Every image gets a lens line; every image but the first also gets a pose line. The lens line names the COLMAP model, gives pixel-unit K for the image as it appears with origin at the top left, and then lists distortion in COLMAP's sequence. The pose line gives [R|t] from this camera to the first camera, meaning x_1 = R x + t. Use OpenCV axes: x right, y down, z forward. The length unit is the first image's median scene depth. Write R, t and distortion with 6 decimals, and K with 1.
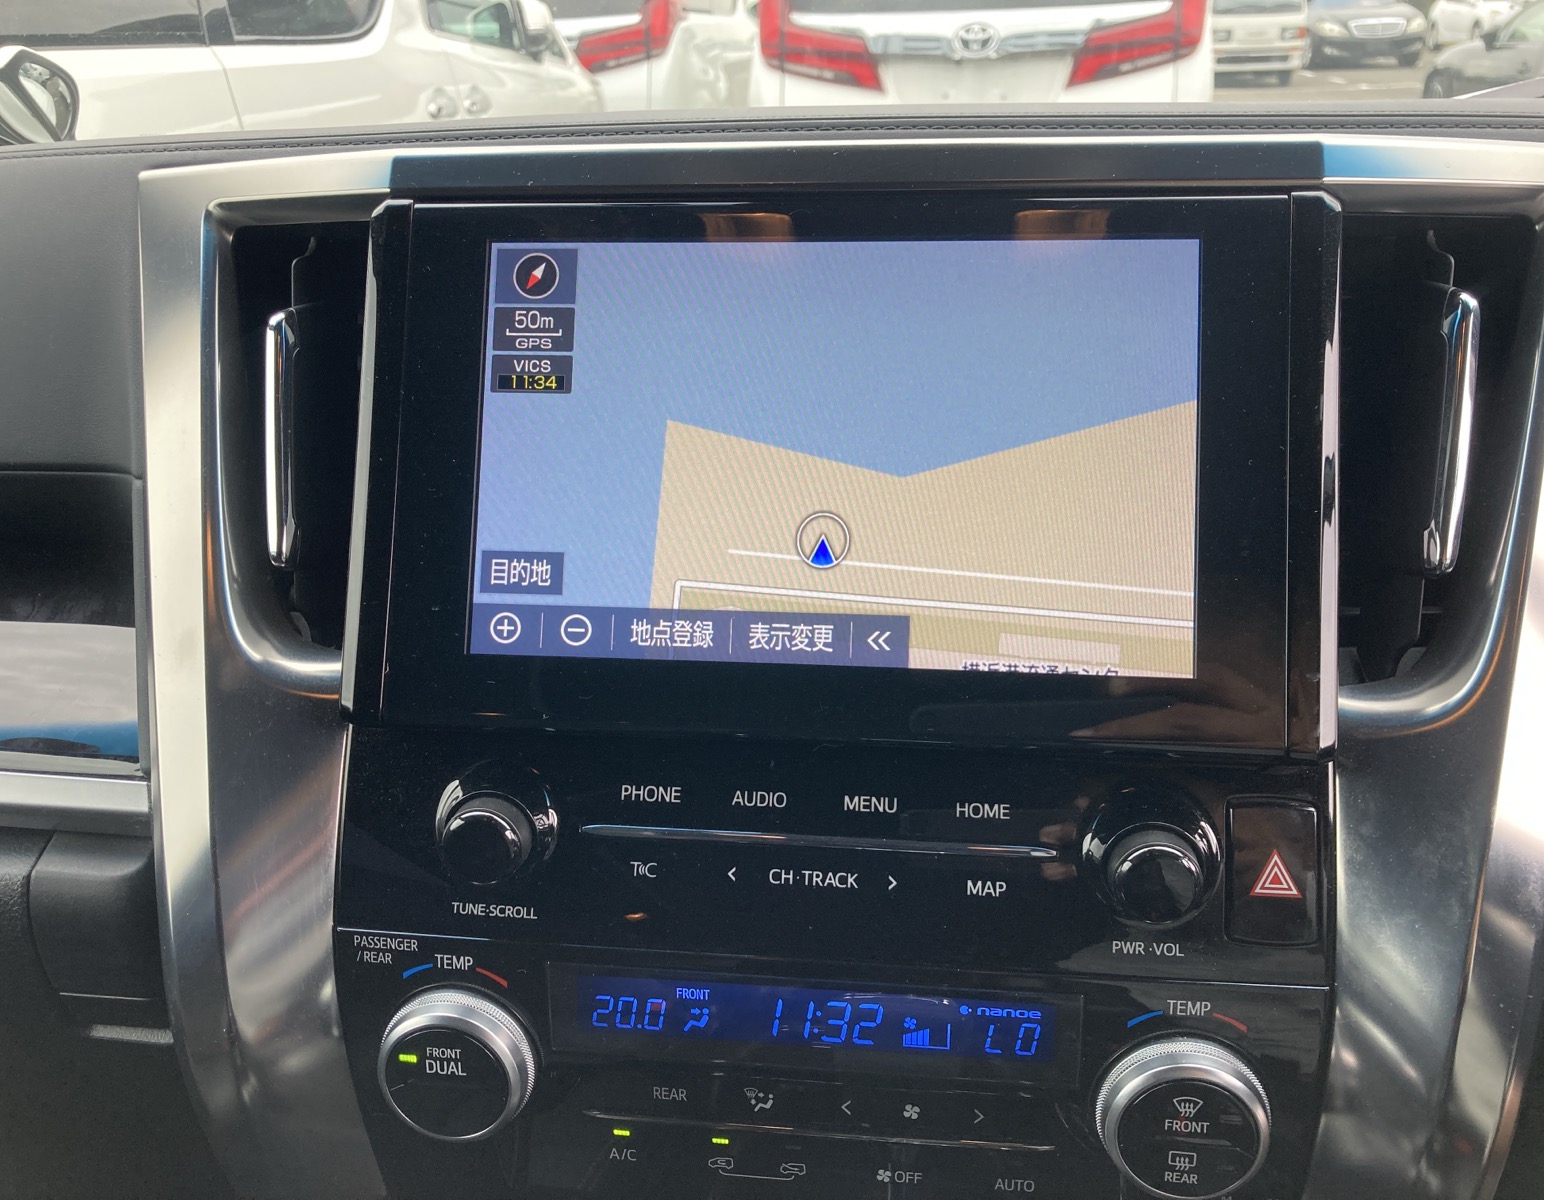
lens RADIAL K [[1322.4, 0, 775.2], [0, 1322.4, 601.6], [0, 0, 1]] dist [0.036476, -0.029020]
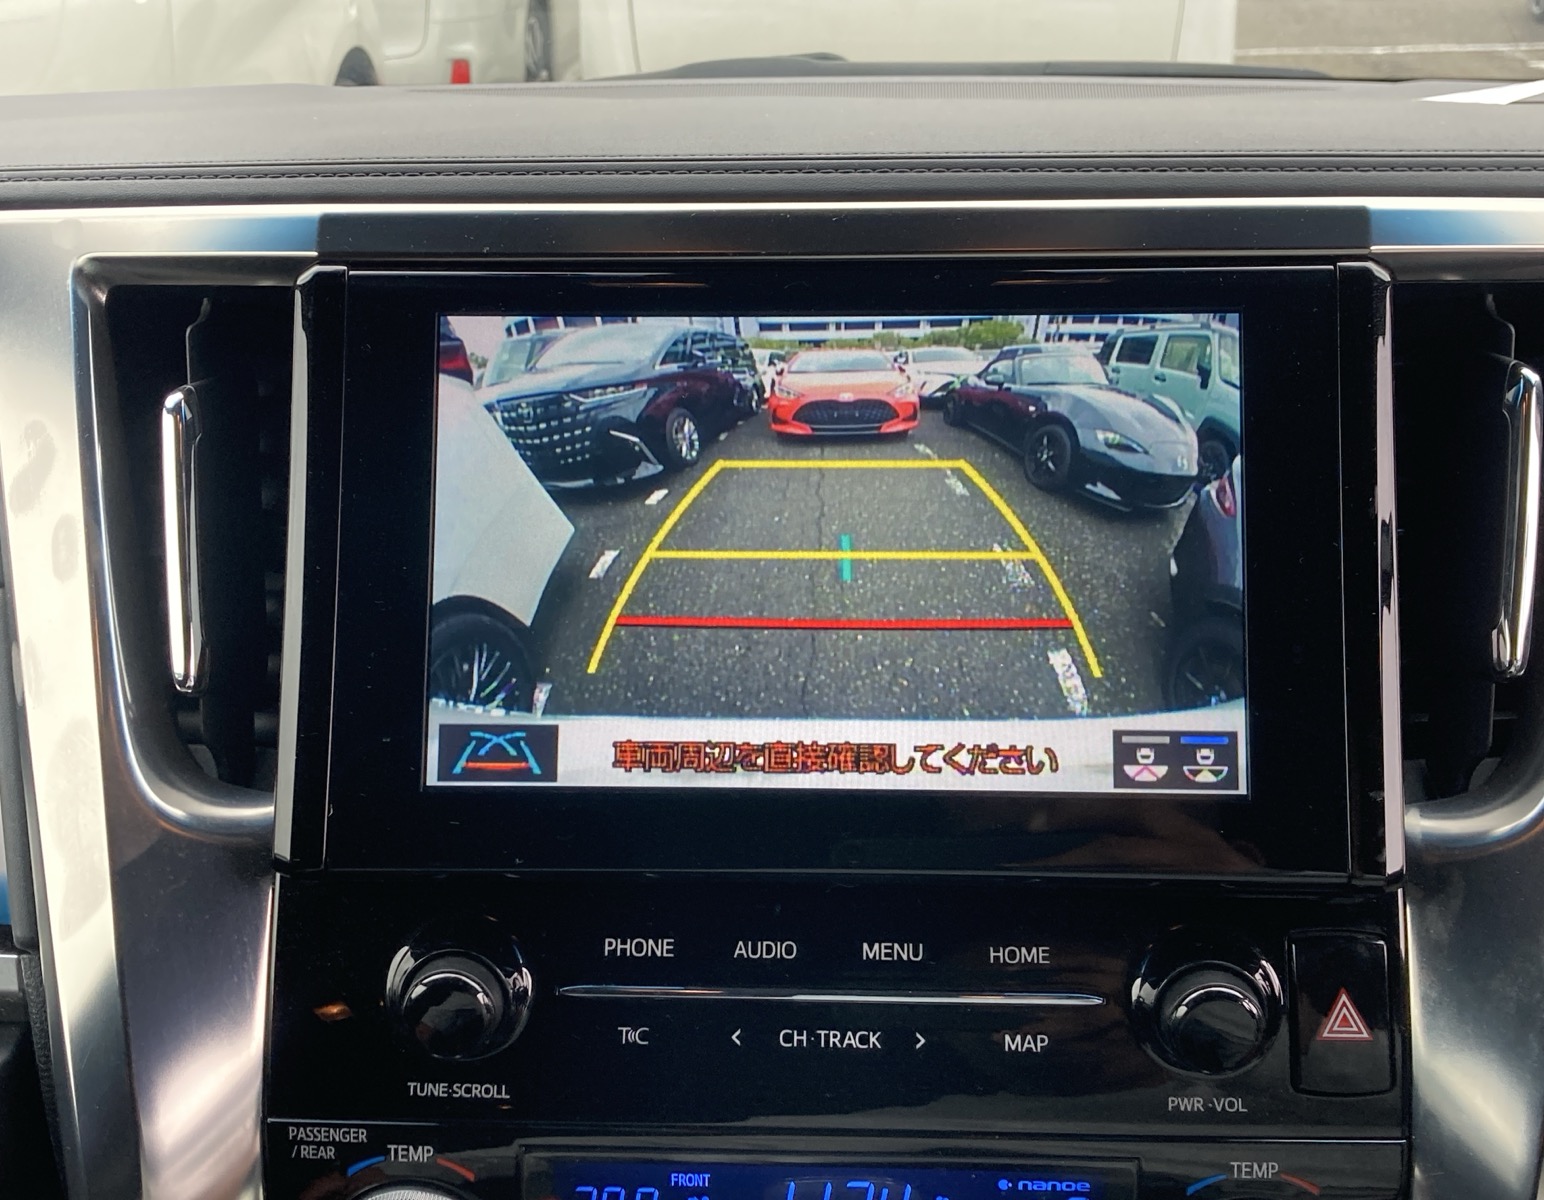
lens RADIAL K [[1994.0, 0, 756.8], [0, 1994.0, 597.3], [0, 0, 1]] dist [0.032553, 0.000000]
pose [[0.997362, -0.018023, 0.070320, -0.105130], [0.020754, 0.999051, -0.038300, -0.032640], [-0.069563, 0.039658, 0.996789, -0.318502]]
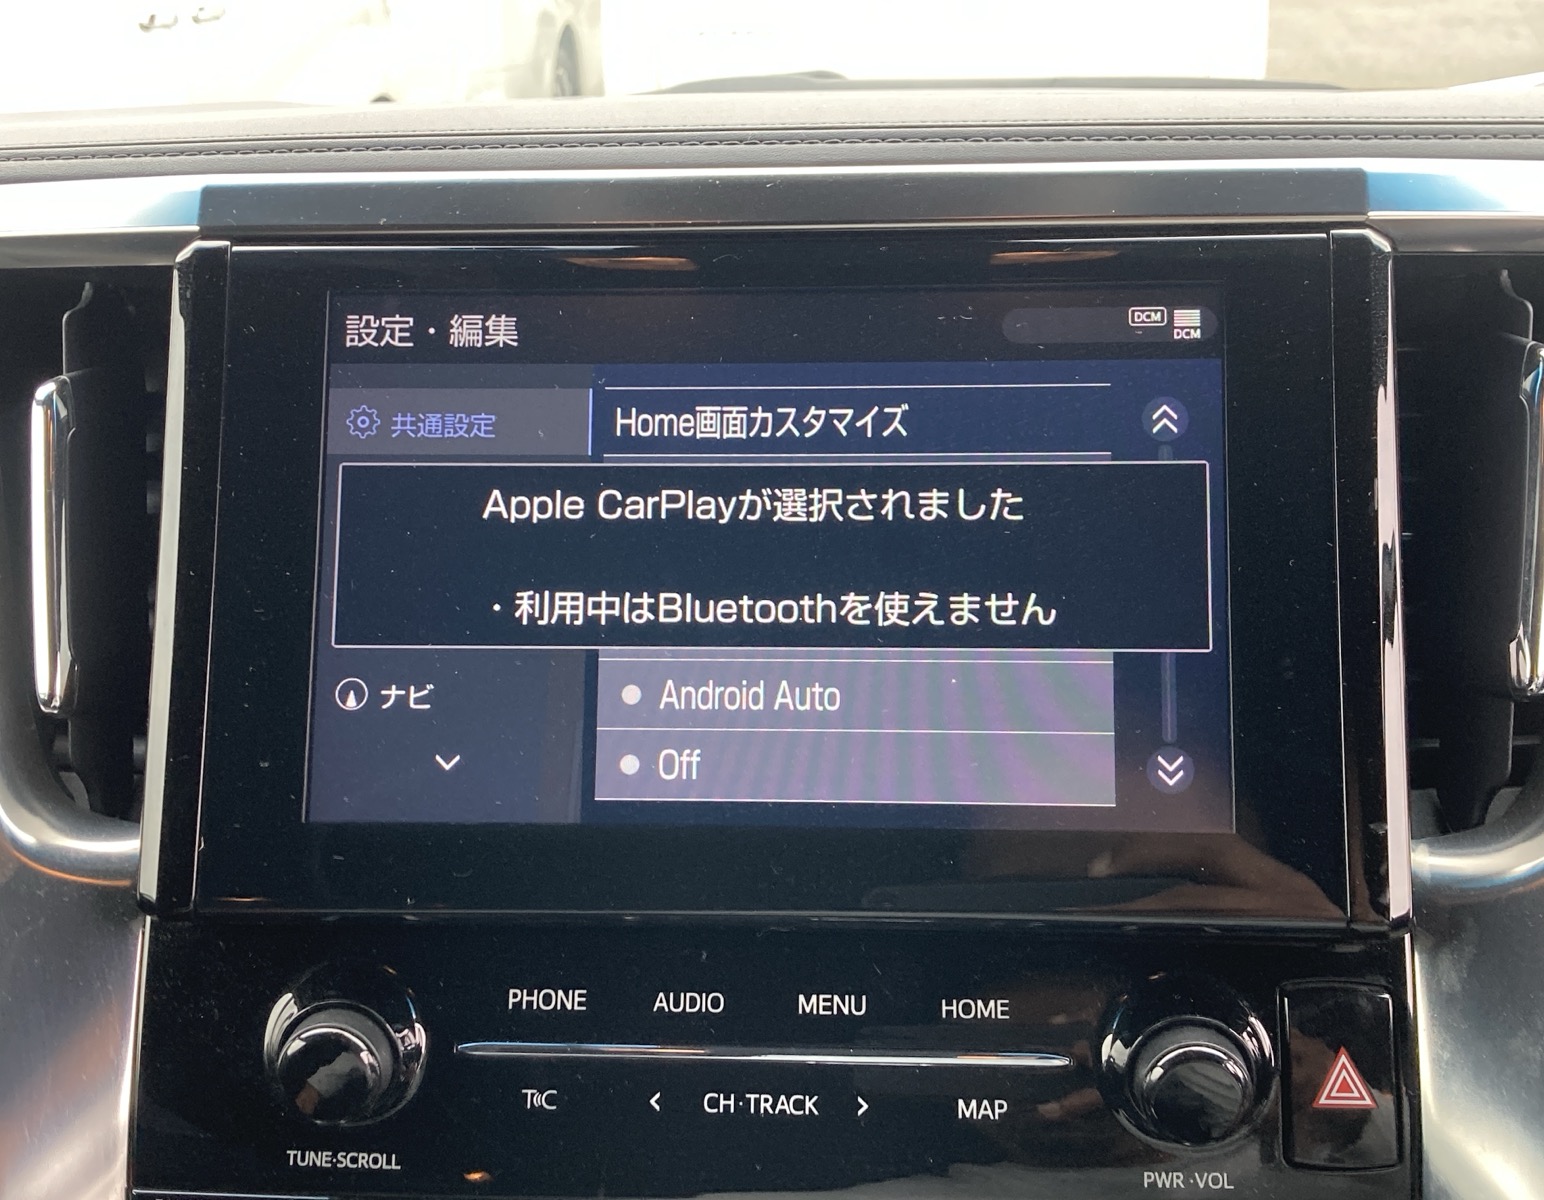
lens RADIAL K [[1994.0, 0, 751.4], [0, 1994.0, 600.0], [0, 0, 1]] dist [0.032553, 0.000000]
pose [[0.998582, -0.017126, 0.050414, -0.030001], [0.020330, 0.997758, -0.063759, -0.010597], [-0.049209, 0.064693, 0.996691, -0.181610]]
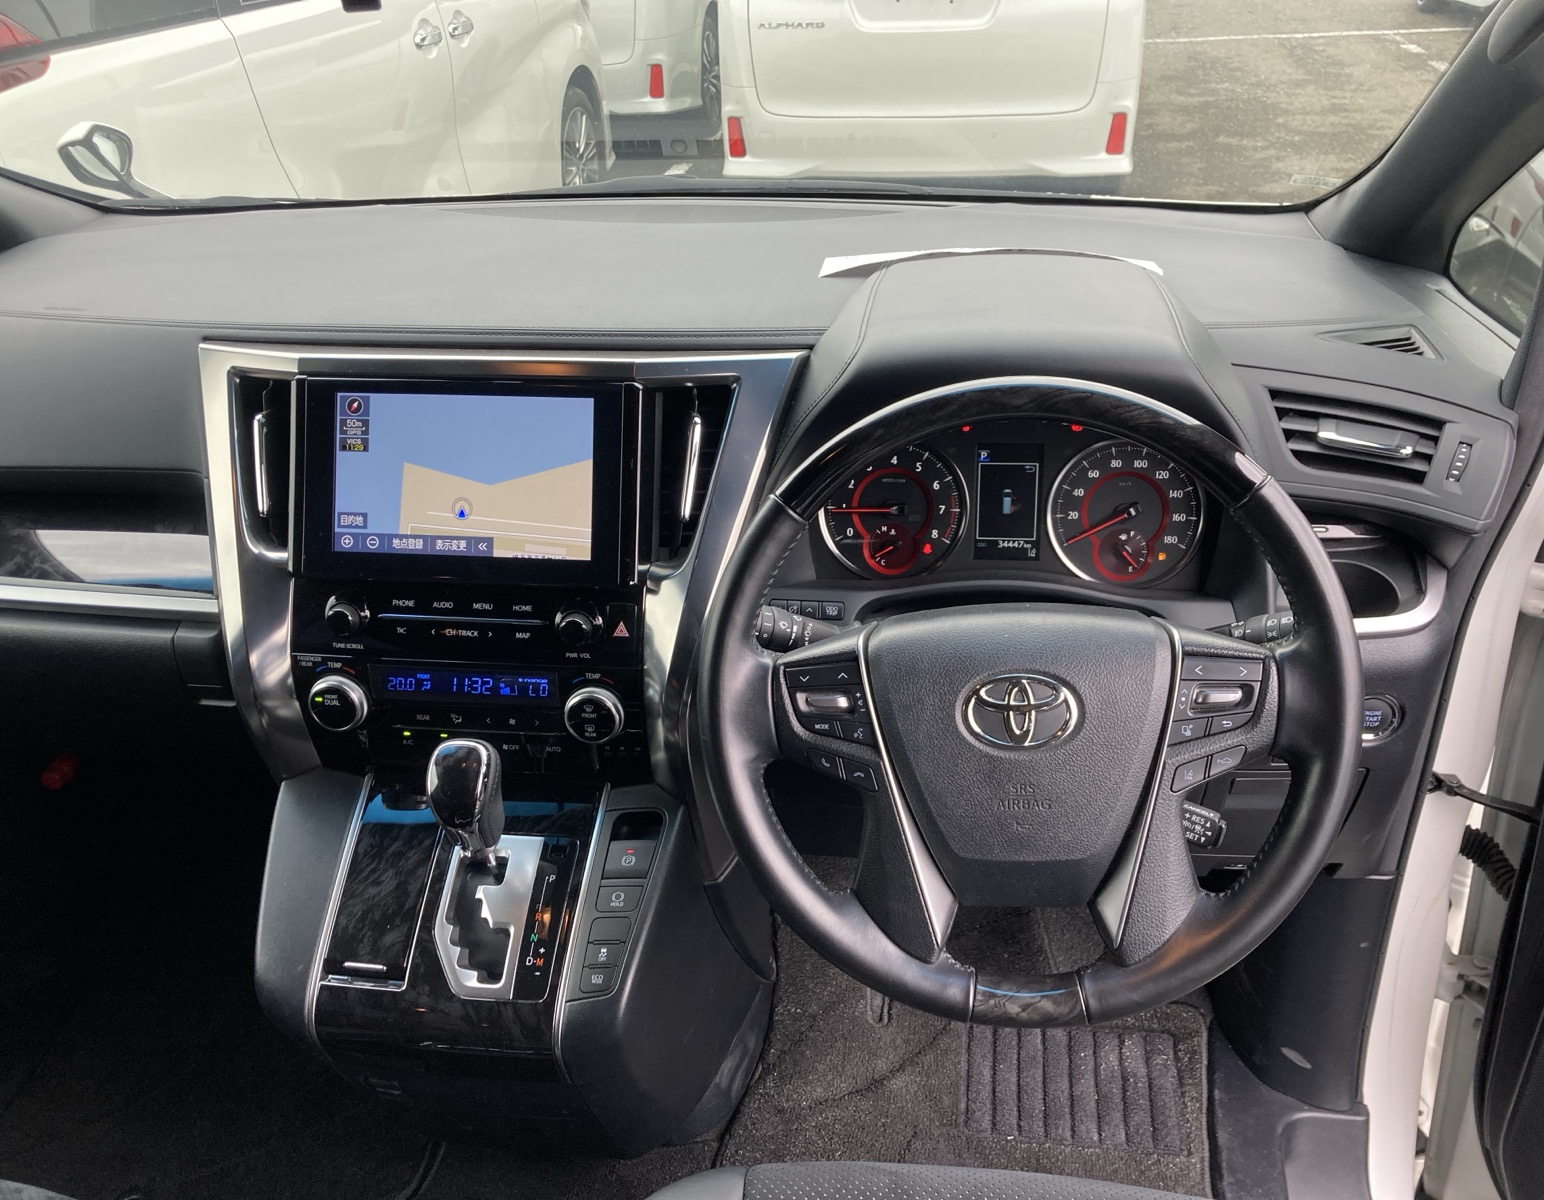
lens RADIAL K [[1322.4, 0, 790.7], [0, 1322.4, 617.2], [0, 0, 1]] dist [0.036476, -0.029020]
pose [[0.999826, -0.002262, -0.018526, 0.745834], [0.004465, 0.992796, 0.119735, -0.146090], [0.018122, -0.119797, 0.992633, -1.675431]]
